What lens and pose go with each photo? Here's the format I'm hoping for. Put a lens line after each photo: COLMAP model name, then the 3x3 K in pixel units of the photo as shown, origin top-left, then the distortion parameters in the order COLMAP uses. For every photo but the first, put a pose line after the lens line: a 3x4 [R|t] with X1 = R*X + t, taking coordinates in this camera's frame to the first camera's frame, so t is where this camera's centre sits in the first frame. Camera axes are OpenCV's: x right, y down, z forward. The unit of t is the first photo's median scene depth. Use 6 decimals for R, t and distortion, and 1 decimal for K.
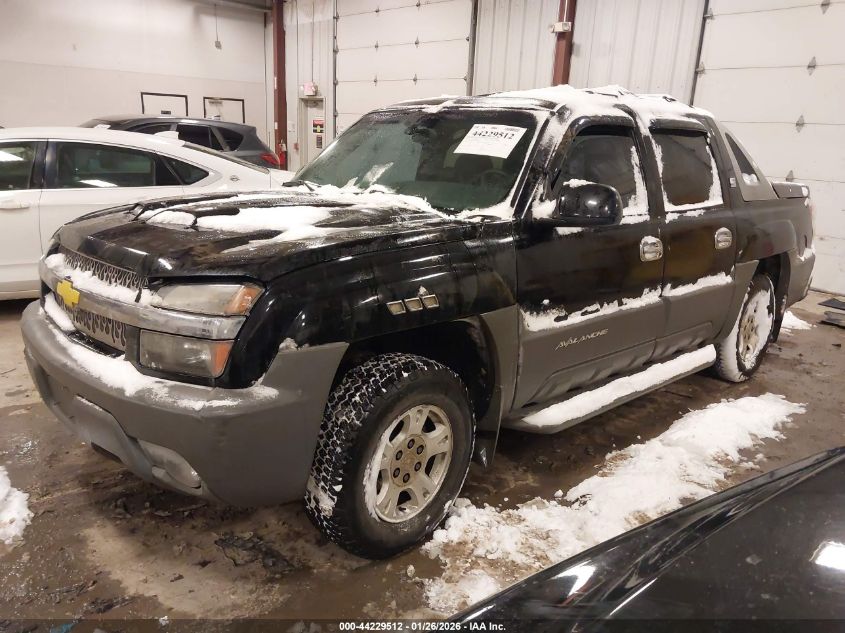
lens RADIAL K [[713.2, 0, 422.6], [0, 713.2, 315.6], [0, 0, 1]] dist [0.001744, 0.008639]
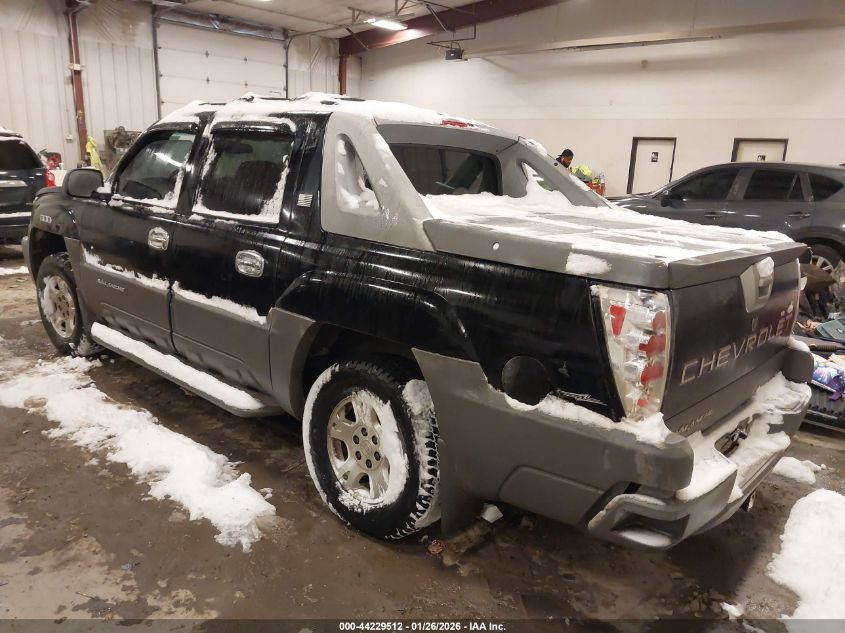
lens RADIAL K [[713.2, 0, 419.8], [0, 713.2, 314.9], [0, 0, 1]] dist [0.001744, 0.008639]
pose [[0.035279, 0.186468, -0.981827, 1.517627], [-0.291929, 0.941512, 0.168321, -0.301869], [0.955789, 0.280685, 0.087651, 1.395552]]
